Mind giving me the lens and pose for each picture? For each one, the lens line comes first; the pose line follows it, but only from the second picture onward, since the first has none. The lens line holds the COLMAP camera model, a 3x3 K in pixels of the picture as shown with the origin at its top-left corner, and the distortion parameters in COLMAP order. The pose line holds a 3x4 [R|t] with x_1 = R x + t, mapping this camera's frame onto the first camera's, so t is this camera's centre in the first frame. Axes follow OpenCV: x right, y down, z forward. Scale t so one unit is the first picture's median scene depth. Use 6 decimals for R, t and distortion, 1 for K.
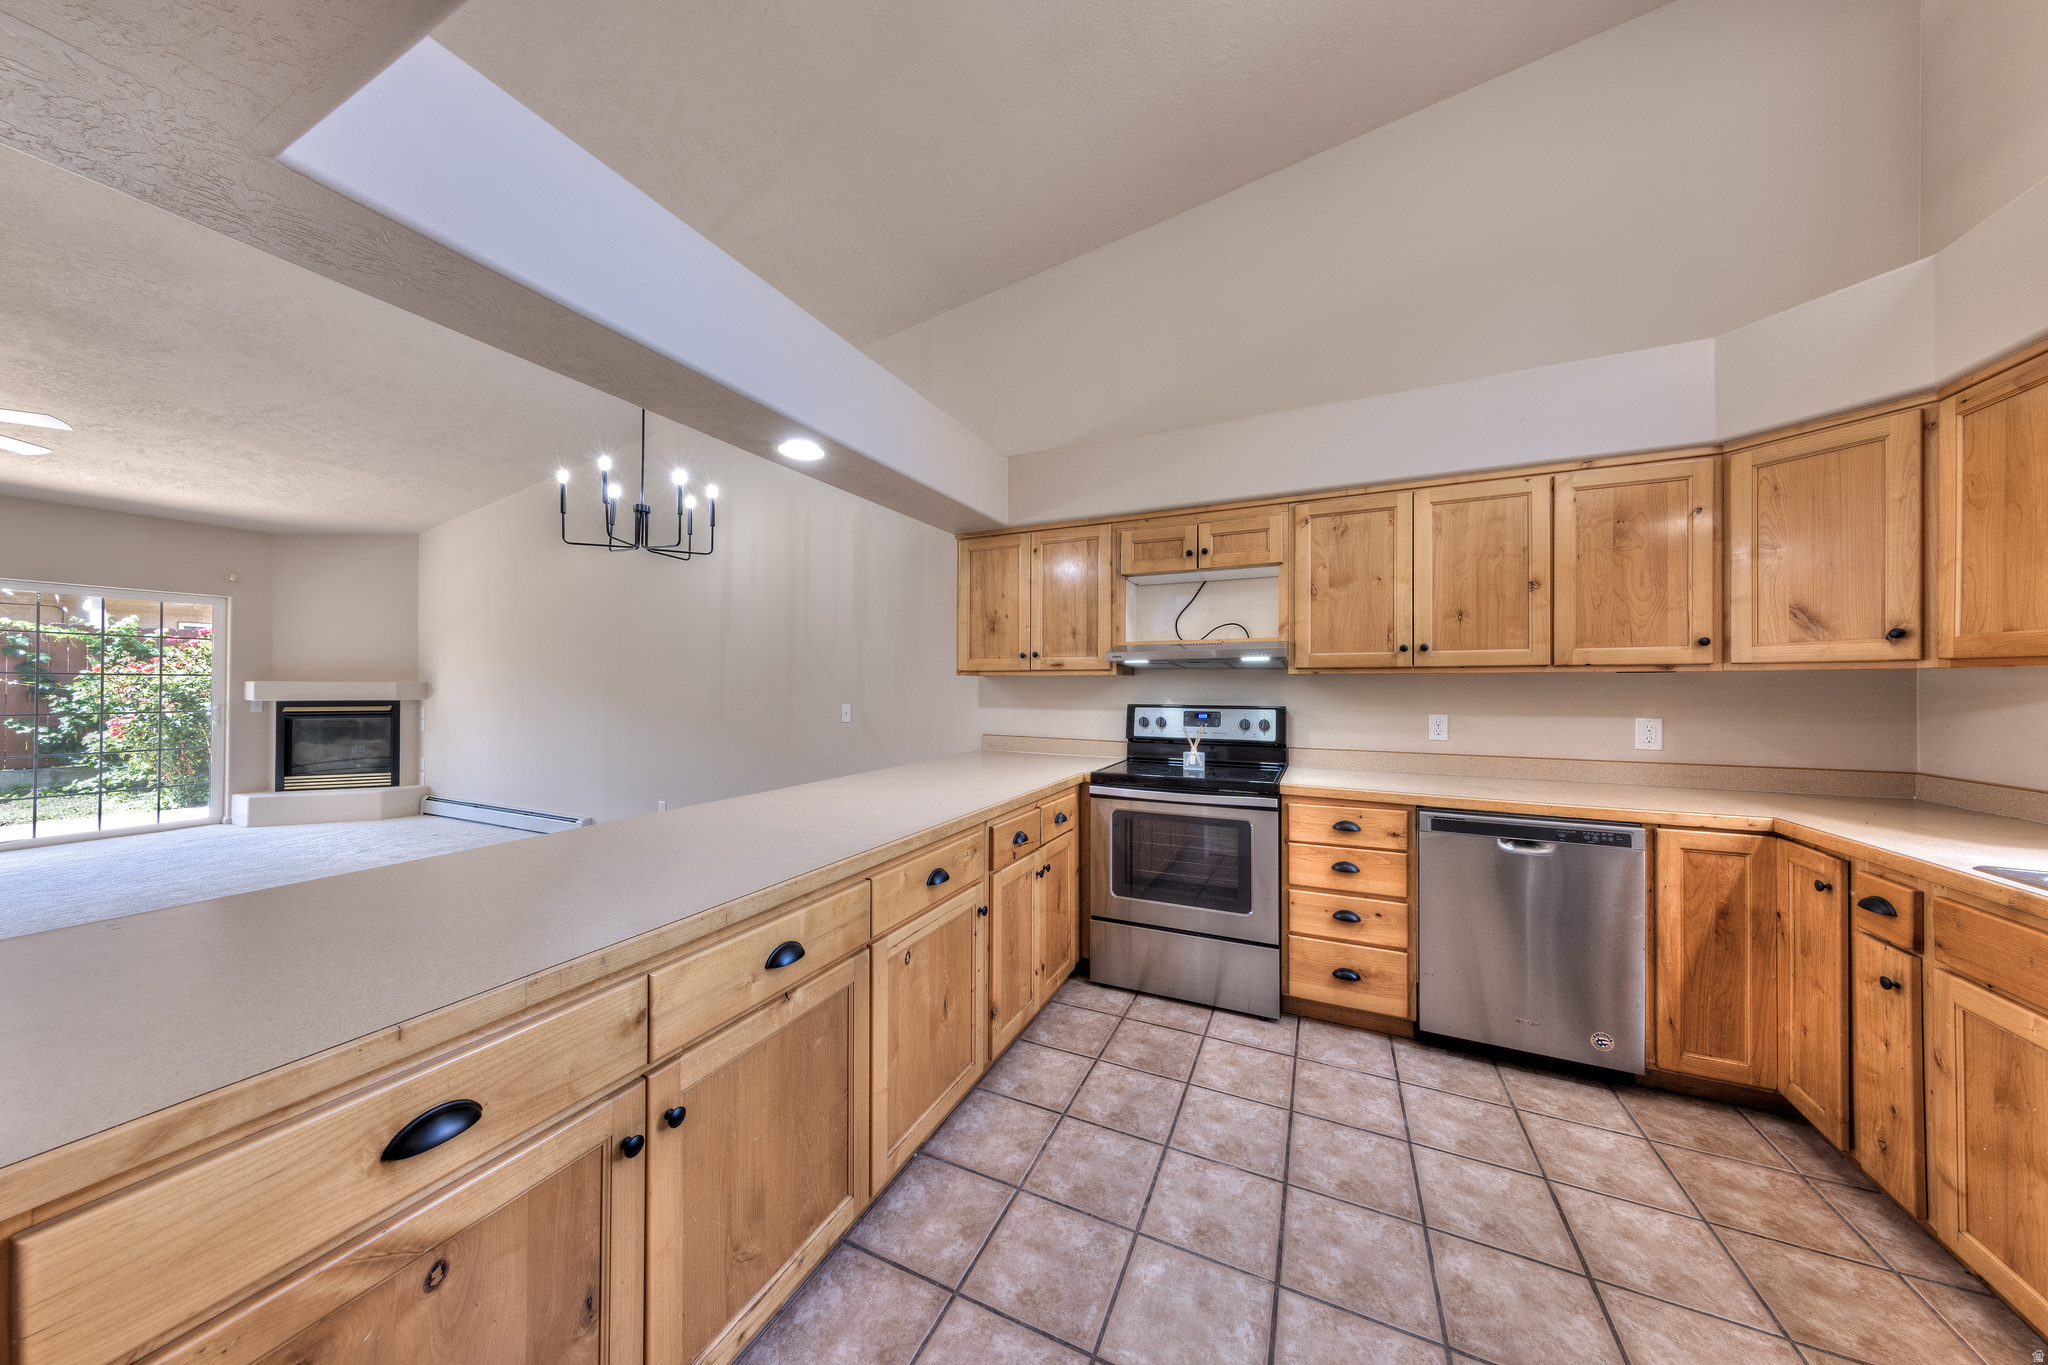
lens RADIAL K [[639.5, 0, 1028.1], [0, 639.5, 681.3], [0, 0, 1]] dist [0.003086, -0.000193]
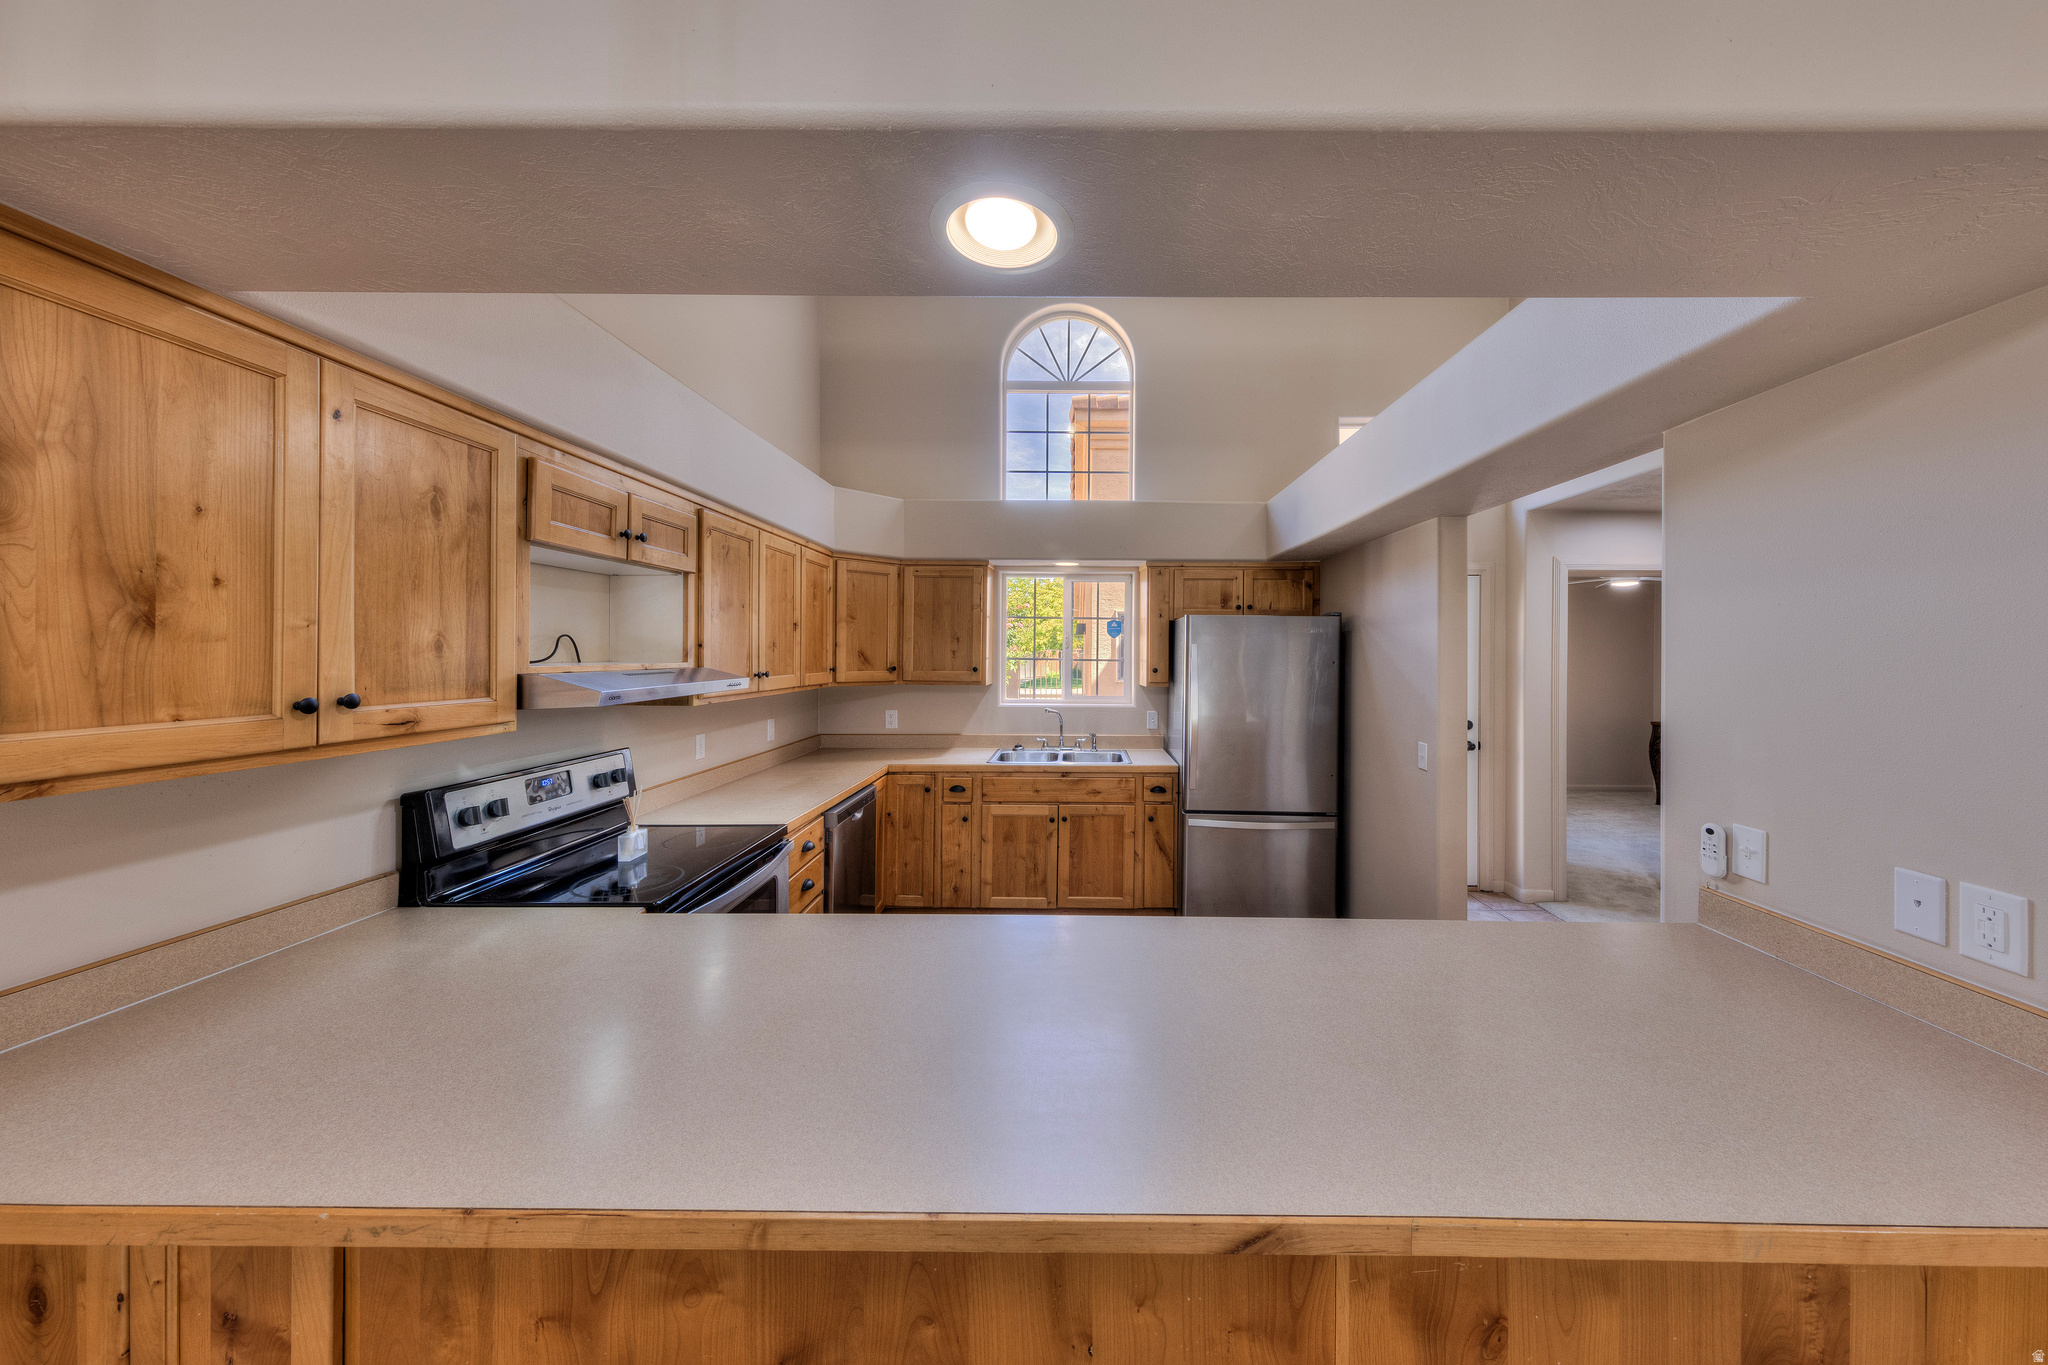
lens RADIAL K [[665.2, 0, 1071.2], [0, 665.2, 653.2], [0, 0, 1]] dist [-0.000094, -0.000030]
pose [[-0.418983, -0.002706, 0.907990, -0.690258], [-0.008214, 0.999966, -0.000810, -0.097550], [-0.907957, -0.007797, -0.418991, 1.055691]]
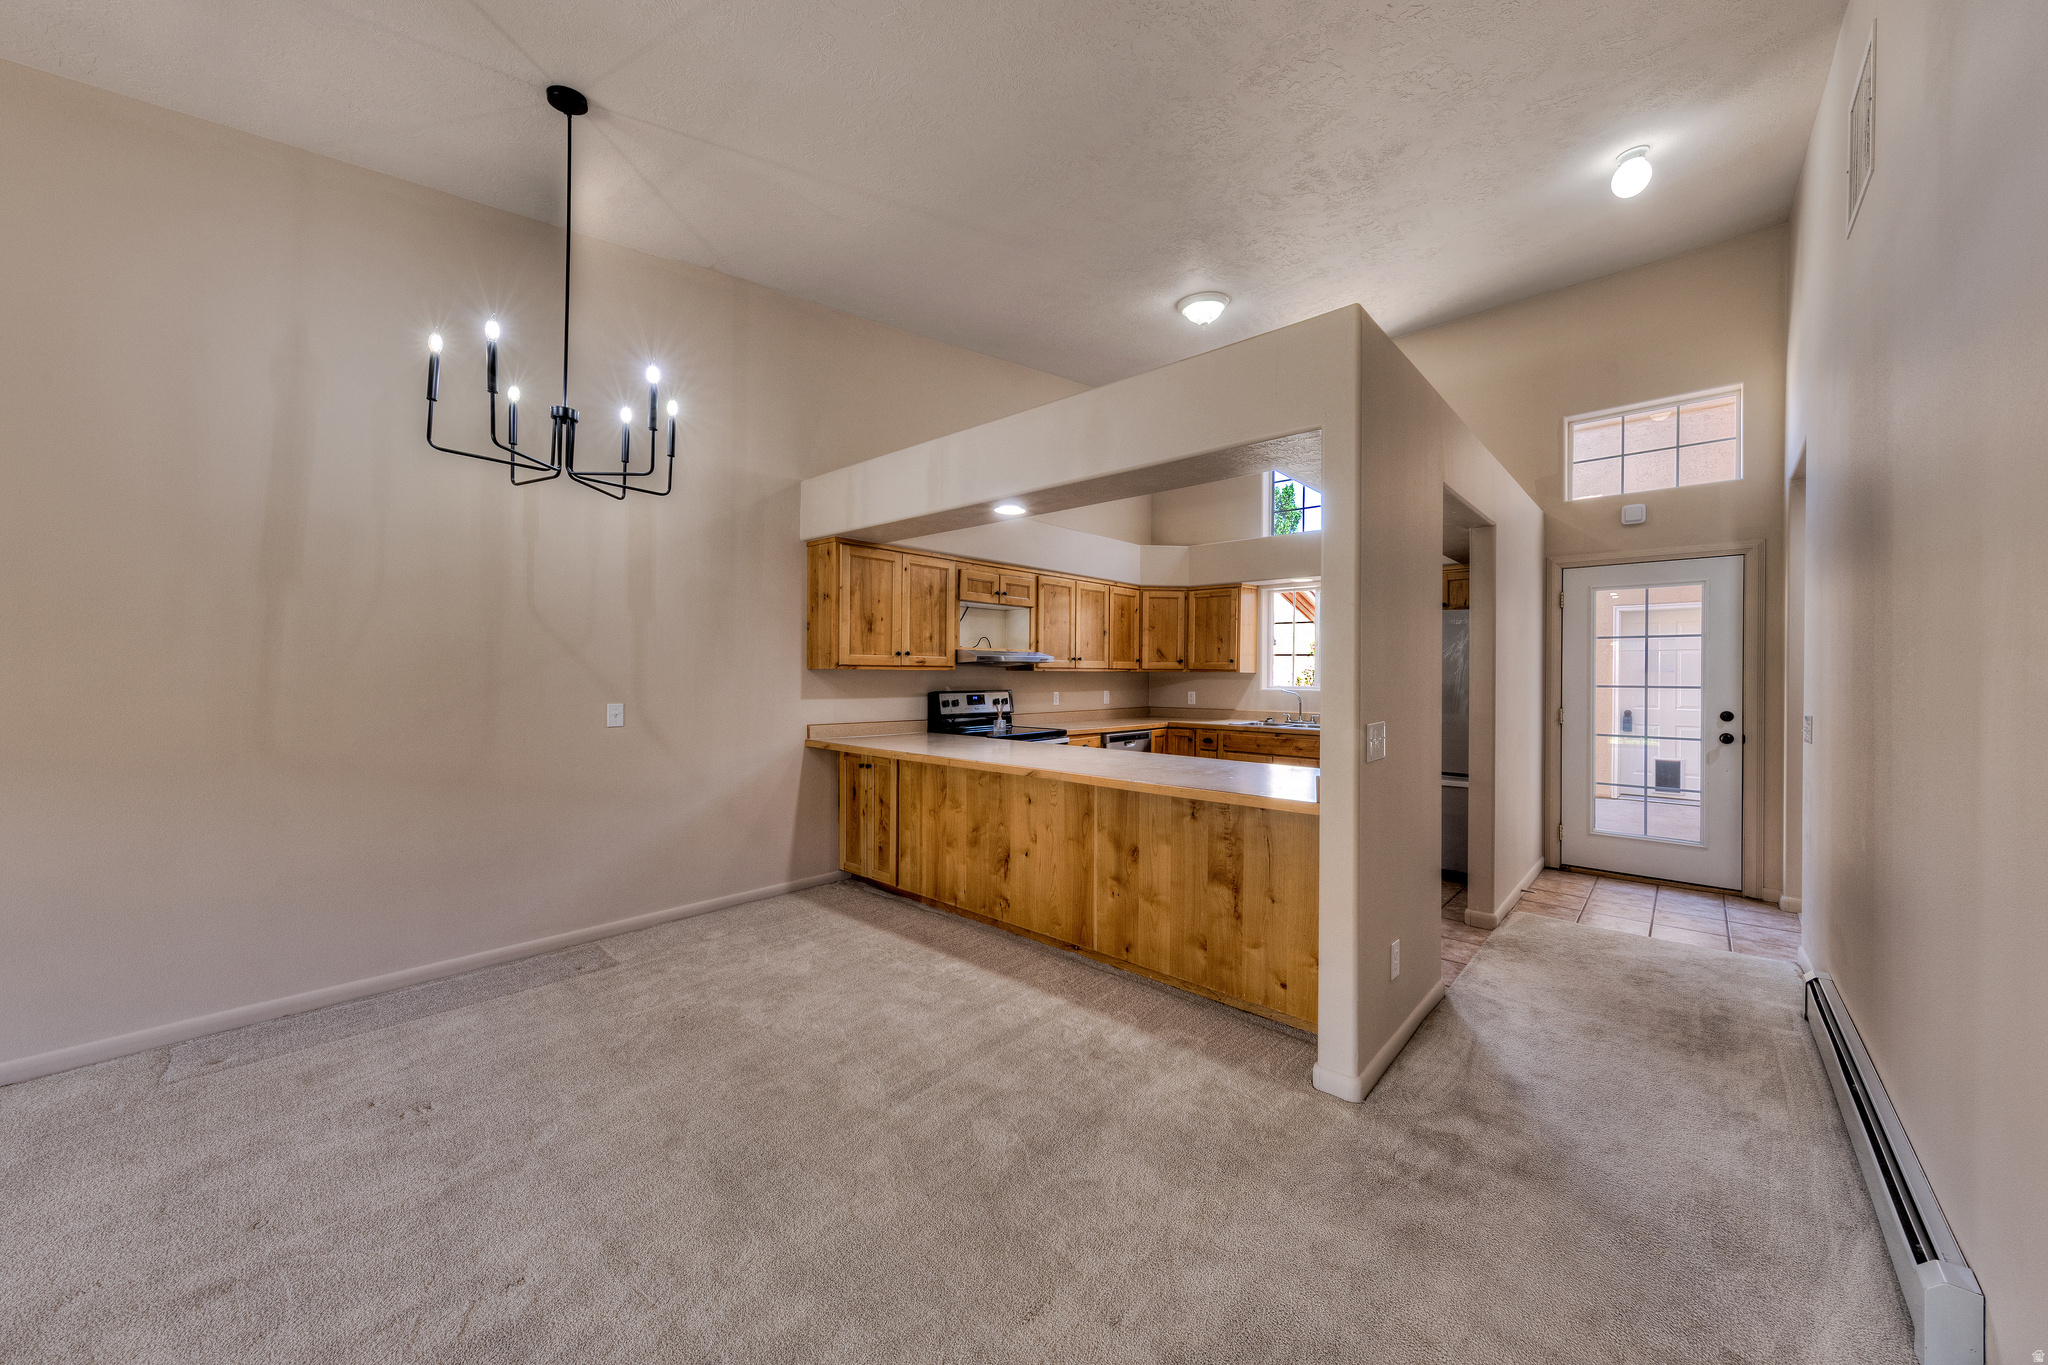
lens RADIAL K [[723.2, 0, 1085.5], [0, 723.2, 677.7], [0, 0, 1]] dist [0.005382, -0.000086]
pose [[0.255203, -0.004784, 0.966876, -1.708358], [-0.008020, 0.999943, 0.007065, -0.008968], [-0.966854, -0.009557, 0.255150, 0.409329]]
